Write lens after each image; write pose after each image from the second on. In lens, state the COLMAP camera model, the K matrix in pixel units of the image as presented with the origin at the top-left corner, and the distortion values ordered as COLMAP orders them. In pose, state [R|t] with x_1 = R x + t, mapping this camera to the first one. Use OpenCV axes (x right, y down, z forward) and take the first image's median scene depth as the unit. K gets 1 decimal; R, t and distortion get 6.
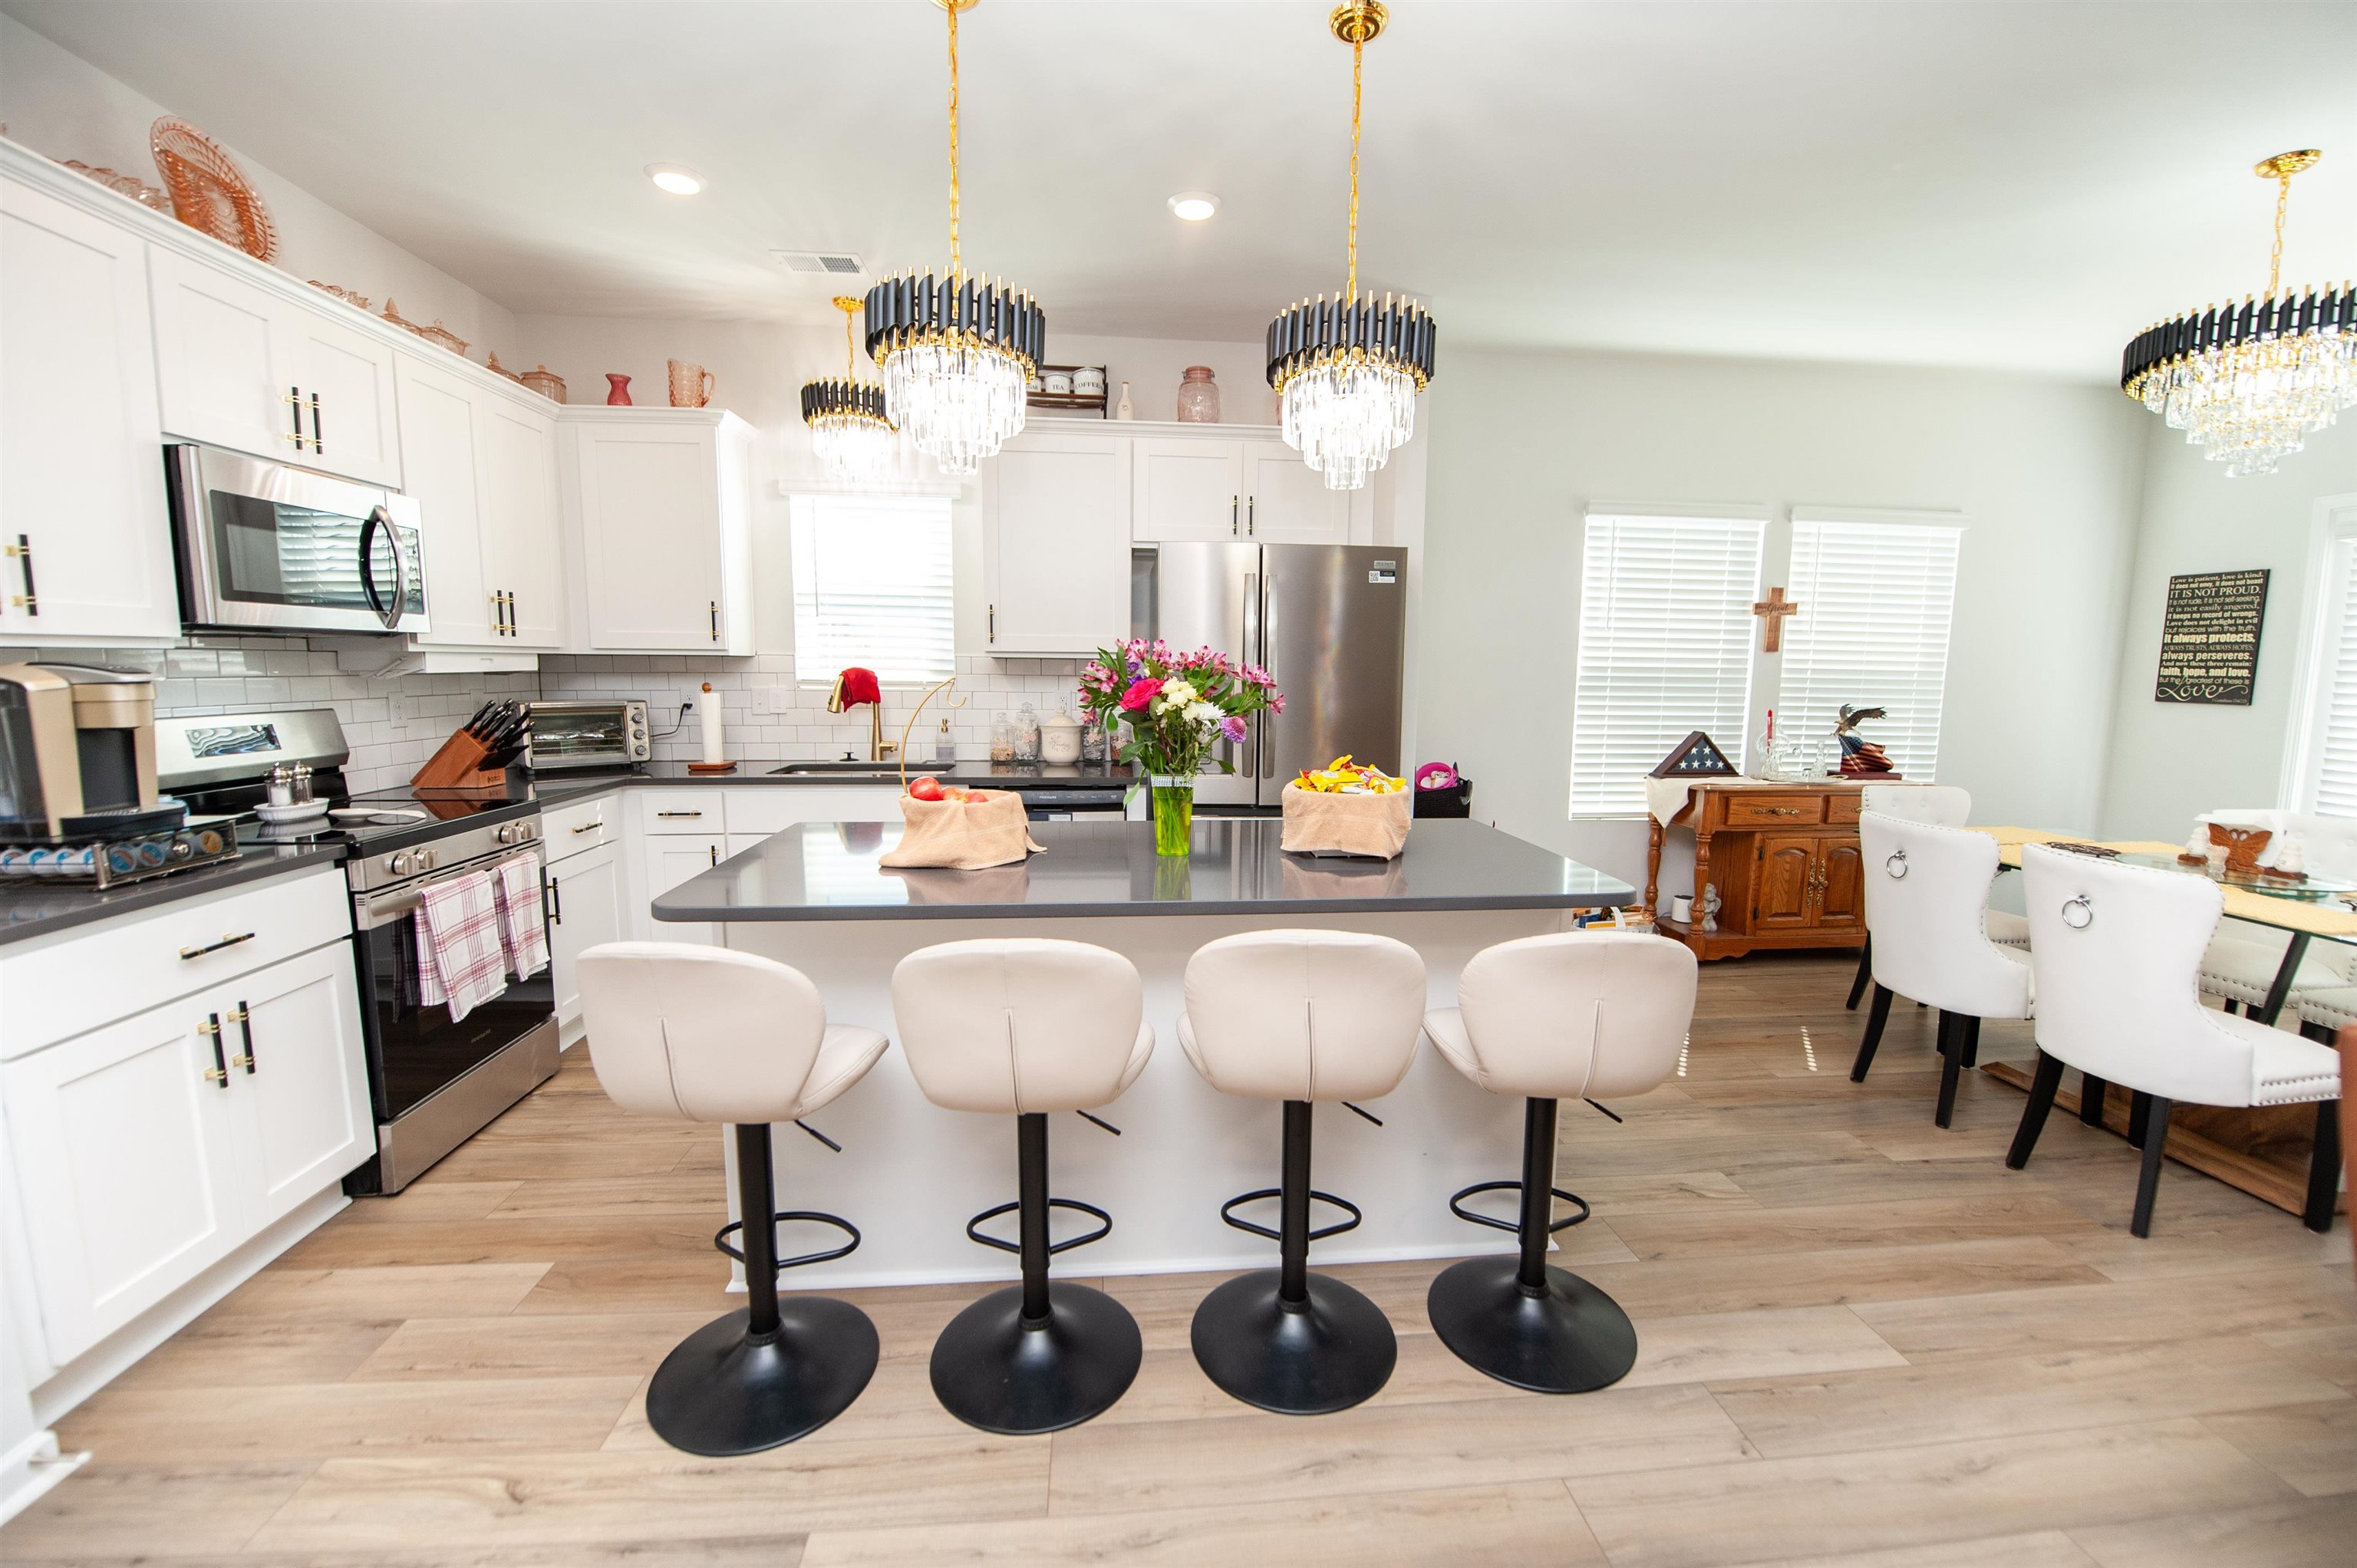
lens RADIAL K [[958.8, 0, 1194.9], [0, 958.8, 787.3], [0, 0, 1]] dist [-0.021450, -0.000562]
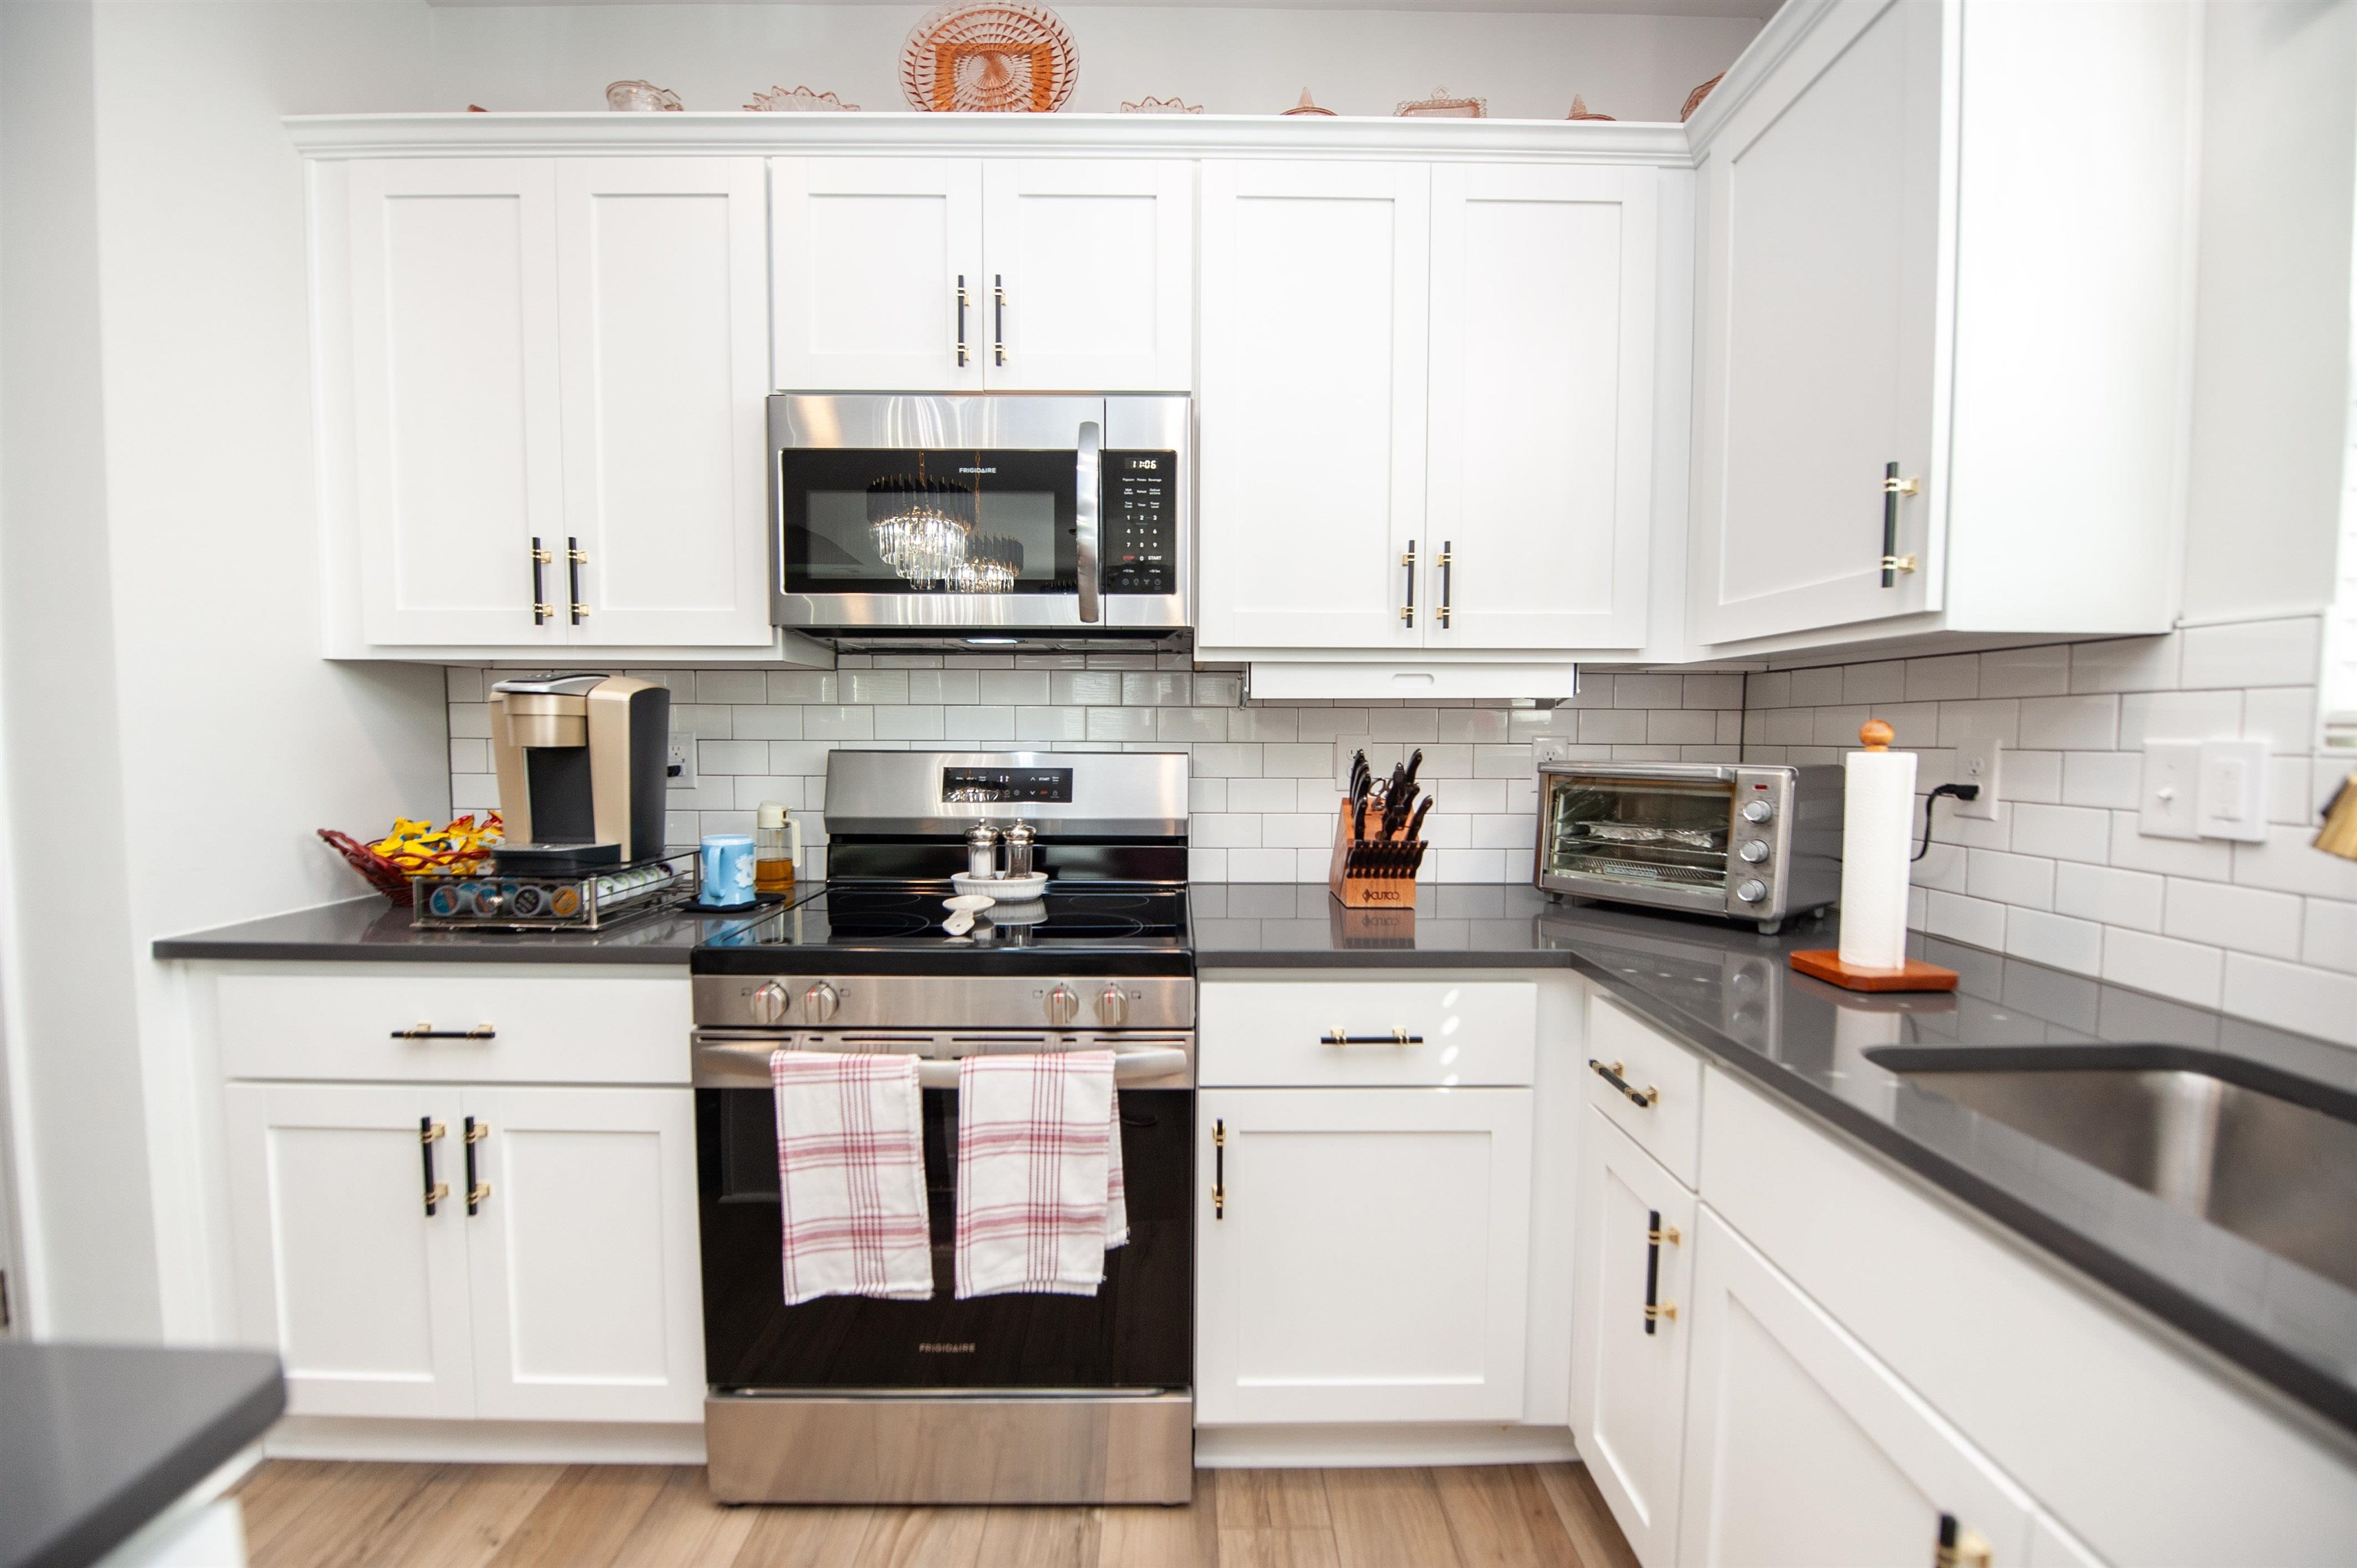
lens RADIAL K [[958.8, 0, 1194.9], [0, 958.8, 787.3], [0, 0, 1]] dist [-0.021450, -0.000562]
pose [[-0.083981, 0.048757, -0.995274, -0.192726], [-0.129949, 0.989737, 0.059451, -0.088264], [0.987958, 0.134328, -0.076784, 0.927976]]
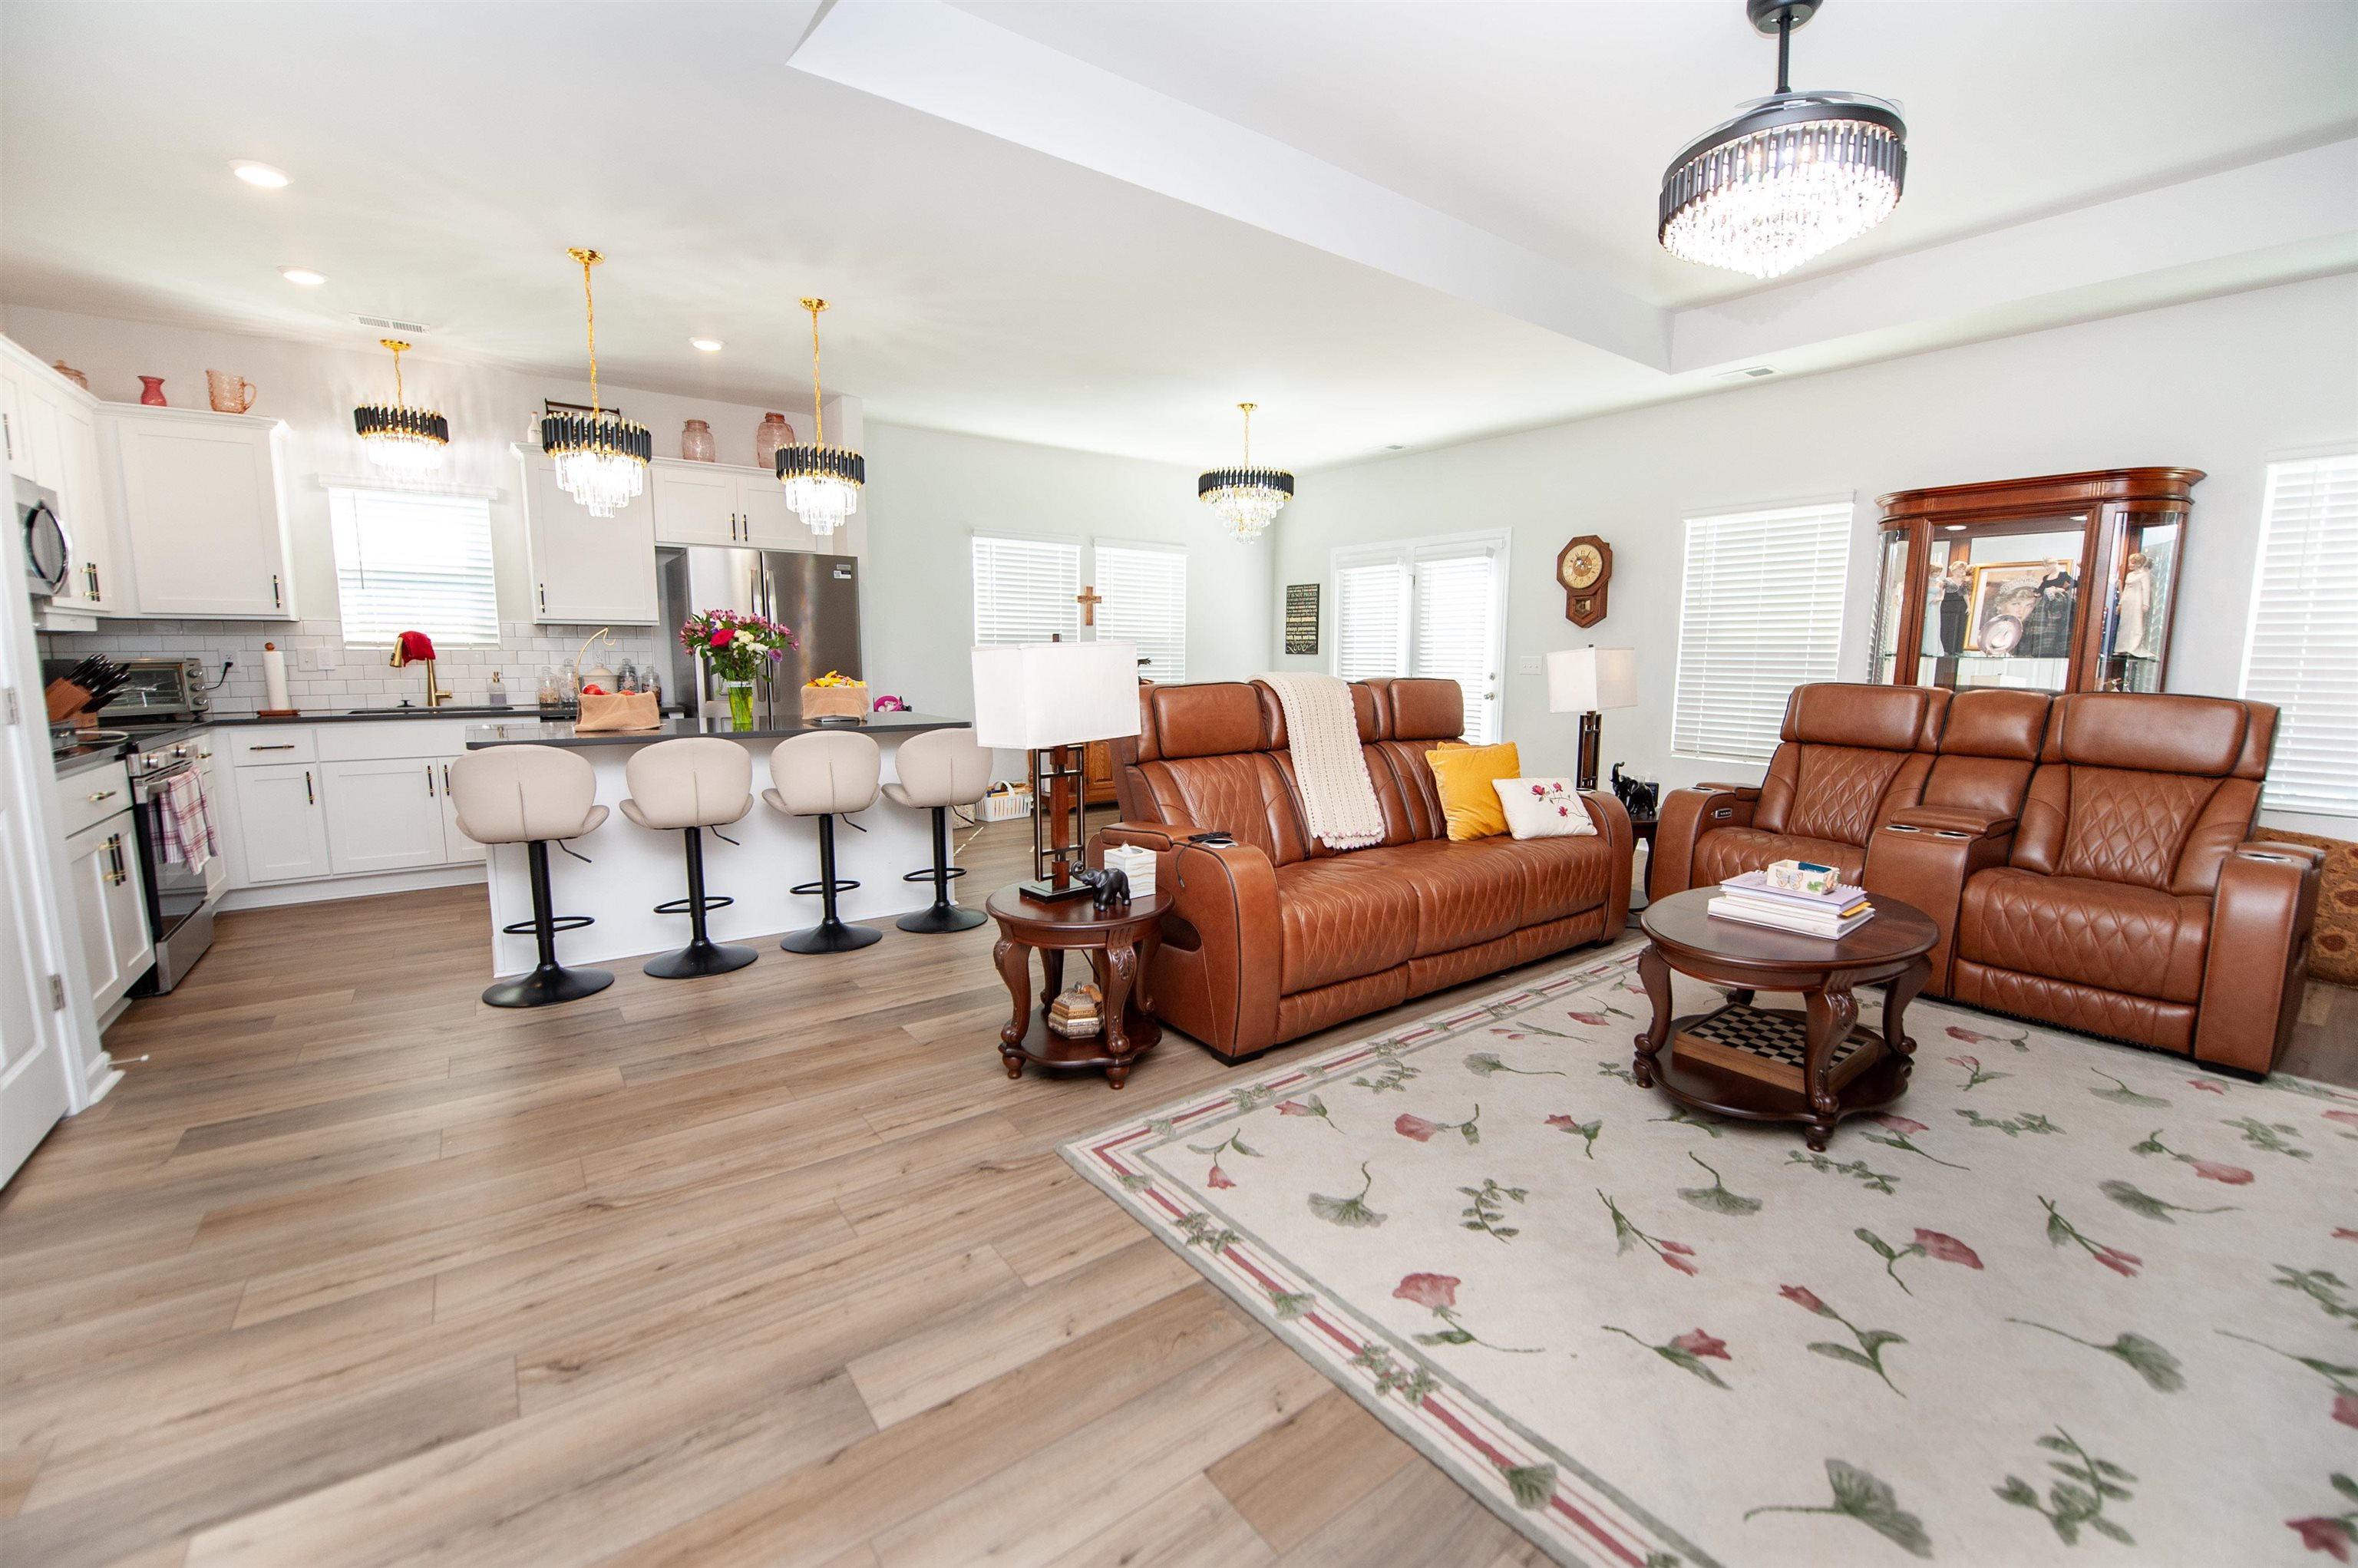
lens RADIAL K [[959.2, 0, 1195.4], [0, 959.2, 787.3], [0, 0, 1]] dist [-0.021450, -0.000562]
pose [[0.852542, -0.075512, 0.517175, -0.165001], [0.066599, 0.997137, 0.035805, 0.125551], [-0.518398, 0.003918, 0.855130, -0.718784]]
